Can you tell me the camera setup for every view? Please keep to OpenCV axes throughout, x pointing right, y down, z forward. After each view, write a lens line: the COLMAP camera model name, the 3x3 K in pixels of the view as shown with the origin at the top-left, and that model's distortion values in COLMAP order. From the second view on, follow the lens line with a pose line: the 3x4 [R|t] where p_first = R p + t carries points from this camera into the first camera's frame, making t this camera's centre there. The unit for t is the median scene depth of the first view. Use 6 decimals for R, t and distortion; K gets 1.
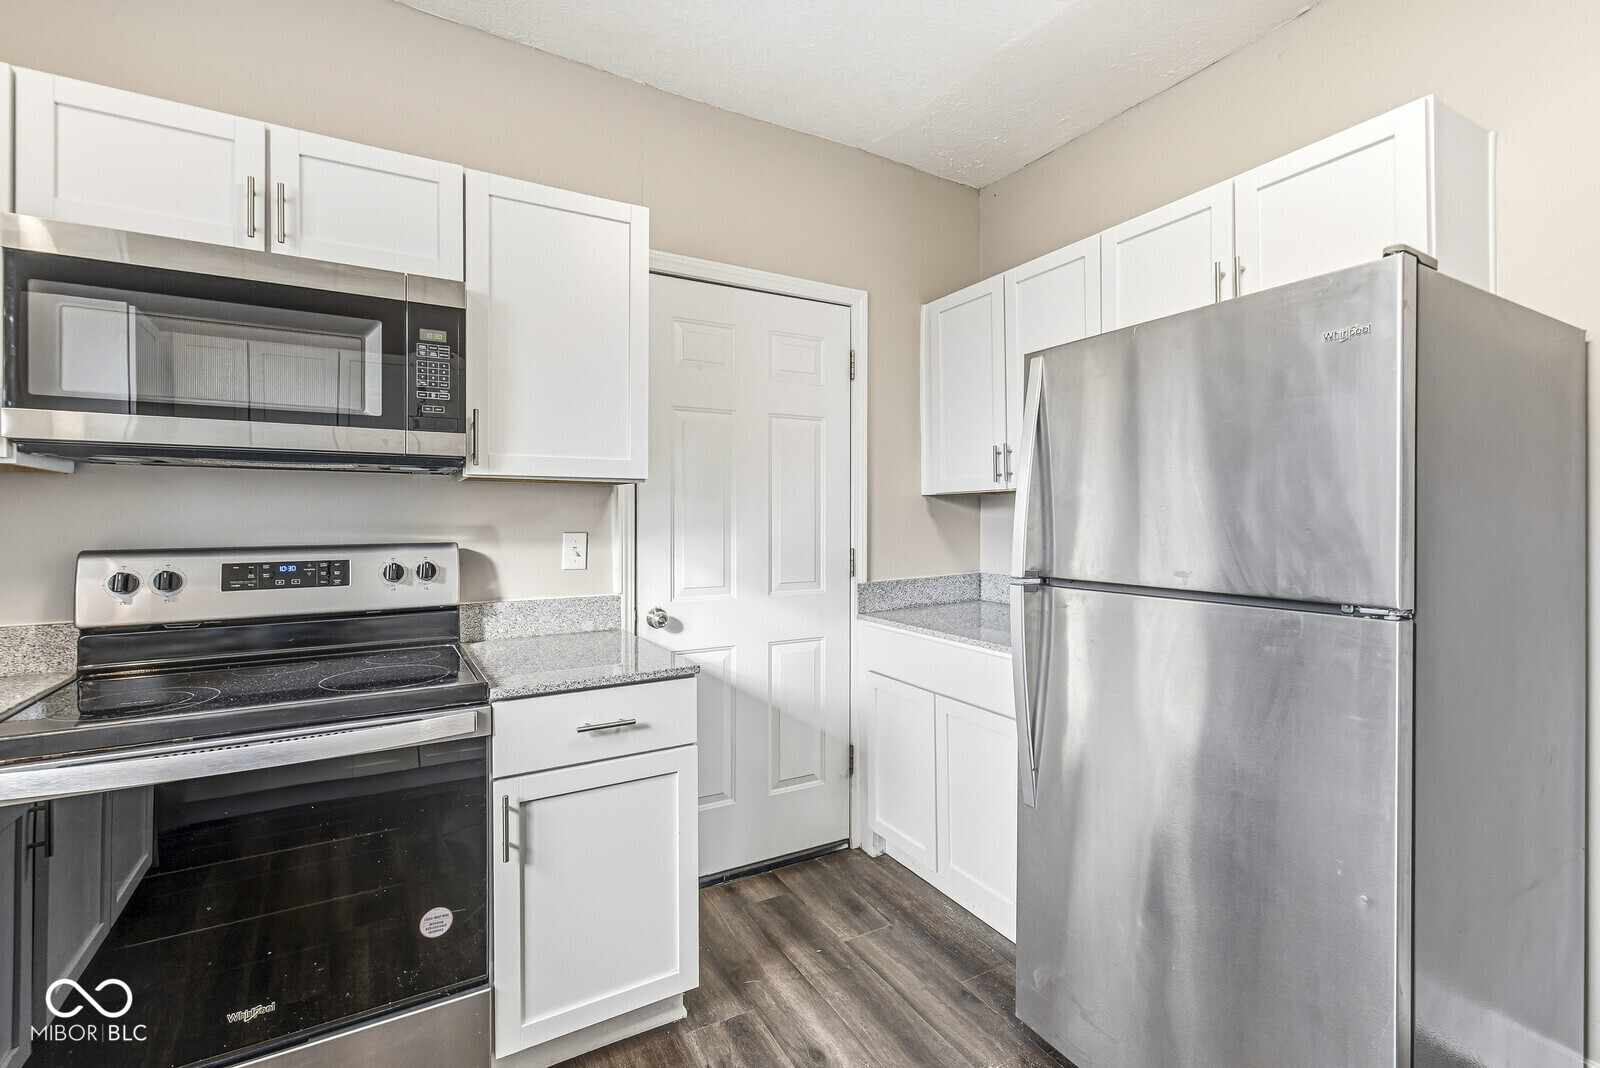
lens RADIAL K [[696.3, 0, 800.0], [0, 696.3, 534.0], [0, 0, 1]] dist [-0.000446, 0.000008]
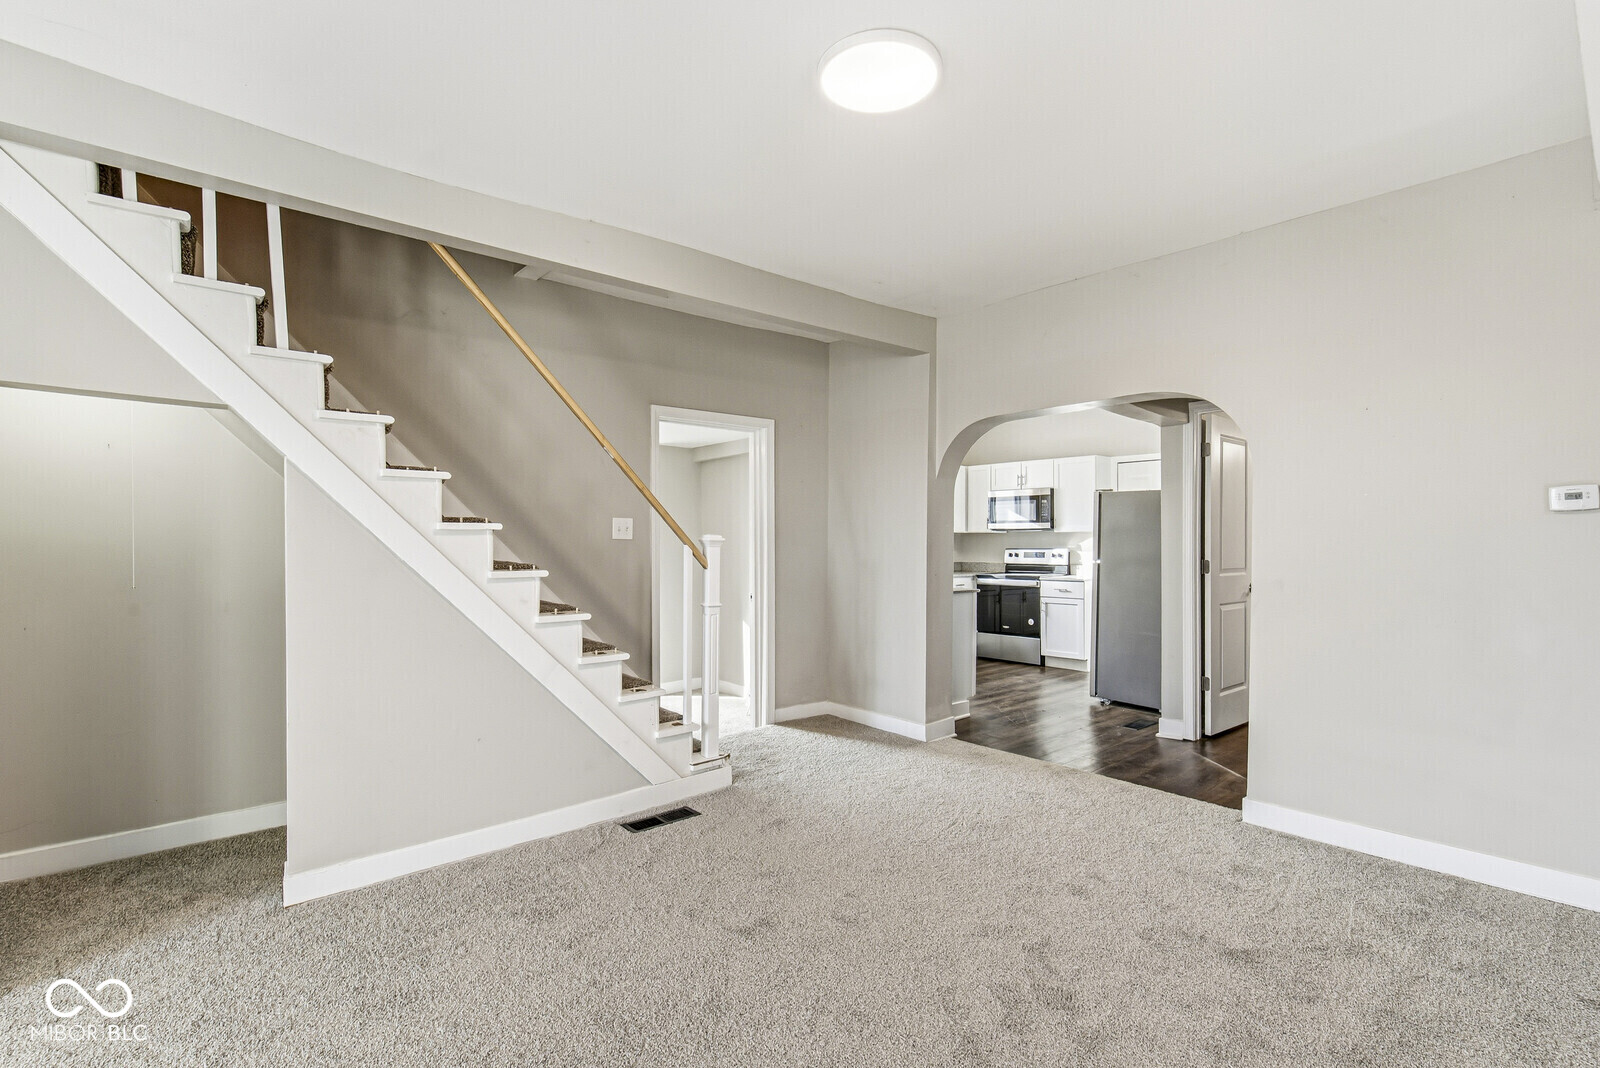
lens RADIAL K [[696.3, 0, 800.0], [0, 696.3, 534.0], [0, 0, 1]] dist [-0.000446, 0.000008]
pose [[0.154559, -0.005773, -0.987967, 4.010547], [-0.007251, 0.999949, -0.006977, -0.038251], [0.987957, 0.008242, 0.154510, -1.383311]]
